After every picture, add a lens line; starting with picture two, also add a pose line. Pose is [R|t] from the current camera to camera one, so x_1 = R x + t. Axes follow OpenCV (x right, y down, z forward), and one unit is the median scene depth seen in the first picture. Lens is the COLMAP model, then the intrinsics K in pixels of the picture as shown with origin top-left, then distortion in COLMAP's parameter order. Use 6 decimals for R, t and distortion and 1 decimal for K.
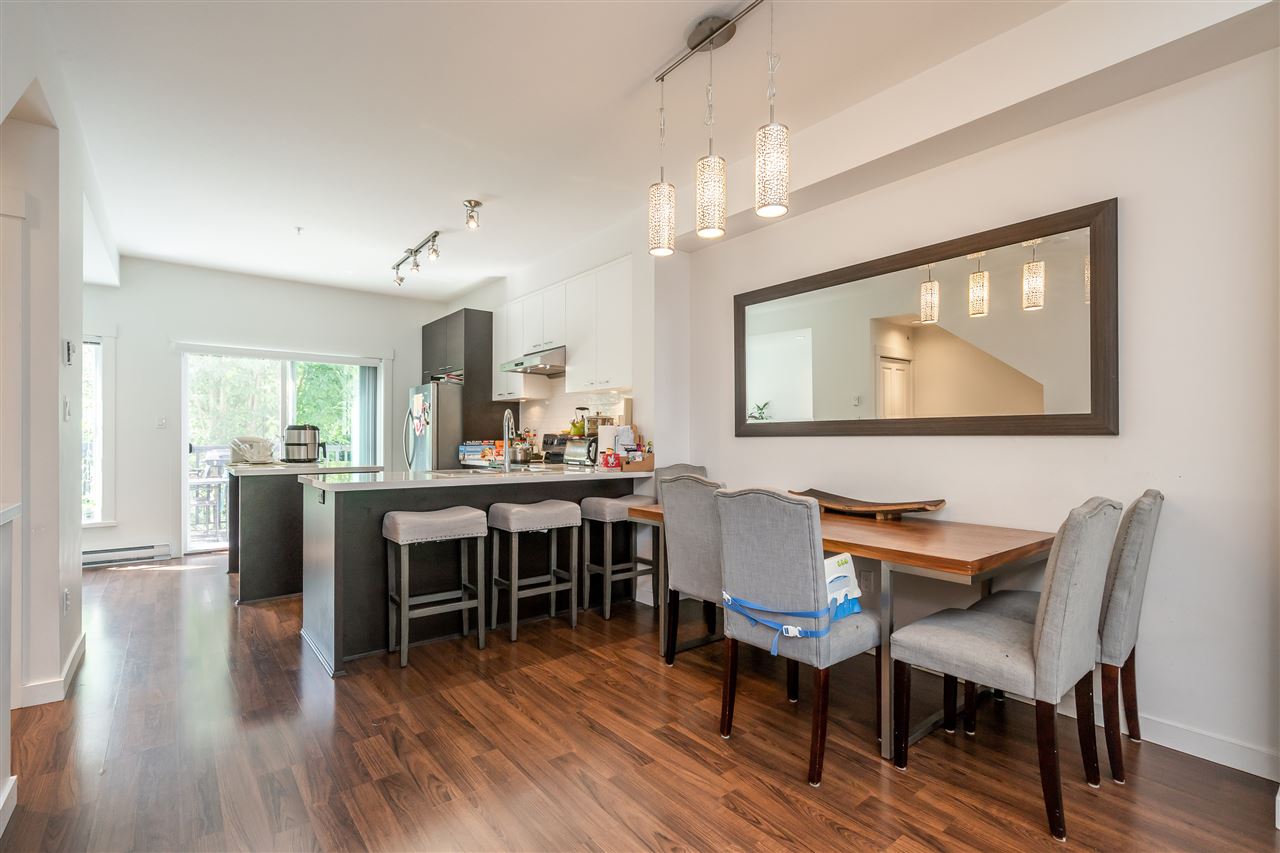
lens RADIAL K [[570.0, 0, 593.9], [0, 570.0, 434.1], [0, 0, 1]] dist [-0.019289, -0.000142]
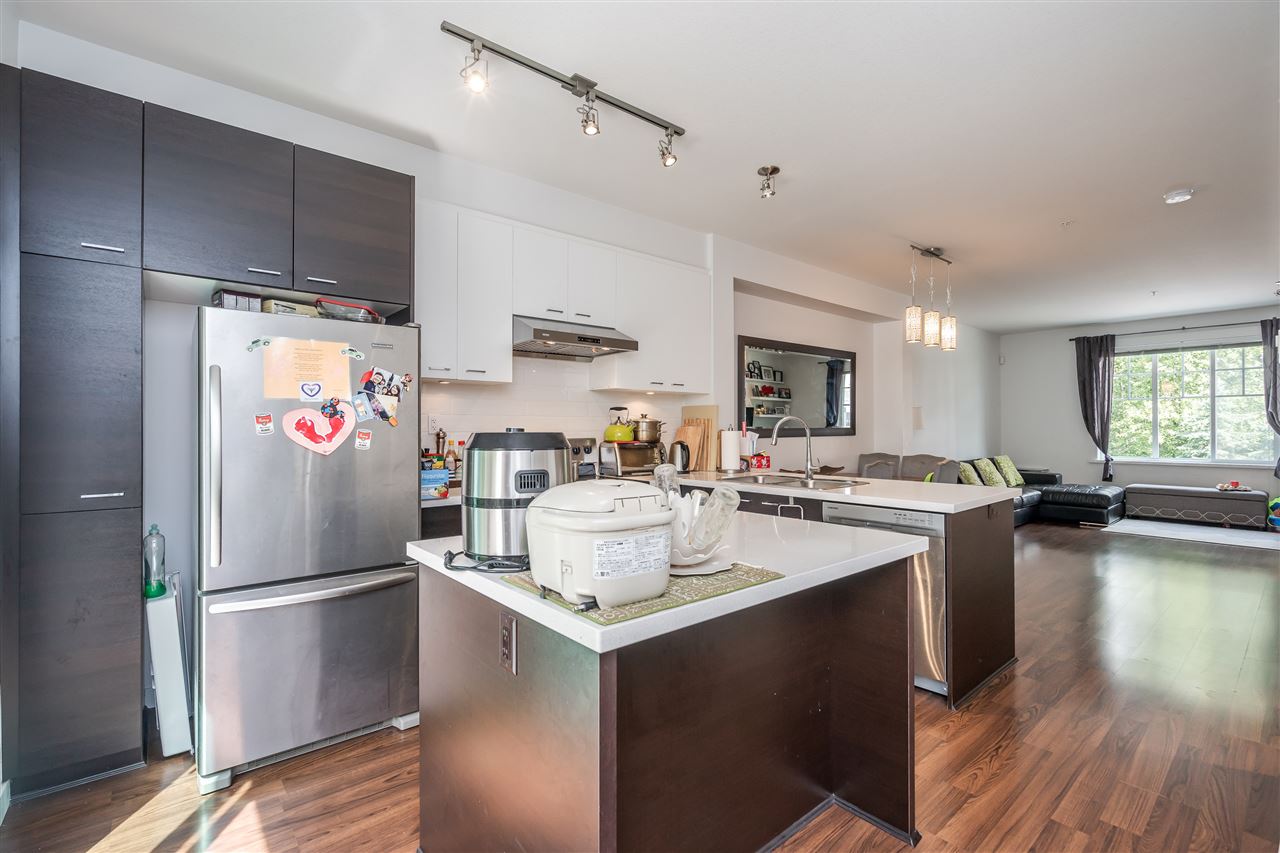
lens RADIAL K [[578.4, 0, 640.0], [0, 578.4, 426.5], [0, 0, 1]] dist [-0.001362, -0.000556]
pose [[-0.071228, -0.005015, 0.997447, -1.576783], [-0.005173, 0.999976, 0.004658, -0.042090], [-0.997447, -0.004828, -0.071252, 1.870339]]
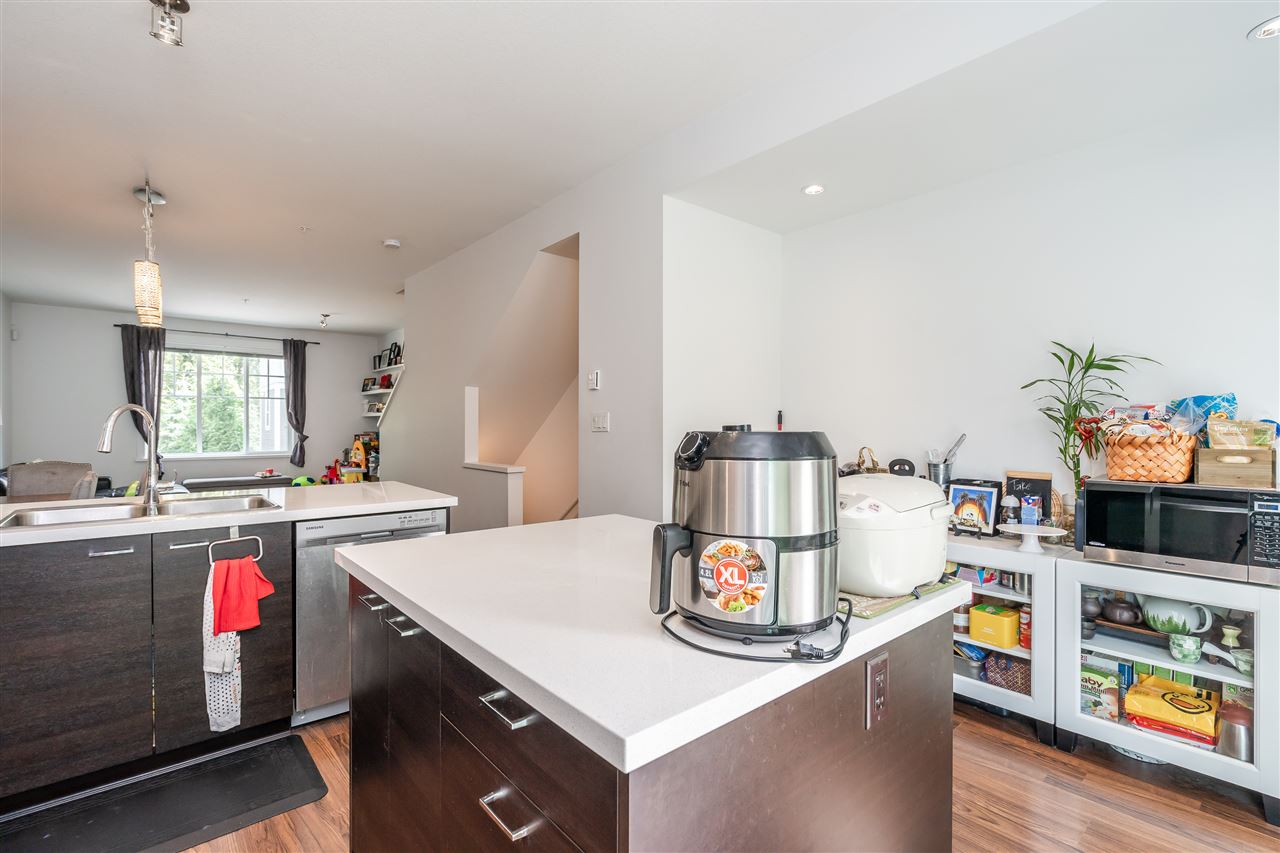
lens RADIAL K [[578.4, 0, 640.0], [0, 578.4, 426.5], [0, 0, 1]] dist [-0.001362, -0.000556]
pose [[-0.996258, -0.010437, -0.085792, -0.896232], [-0.010036, 0.999937, -0.005102, -0.032530], [0.085840, -0.004222, -0.996300, 2.317330]]
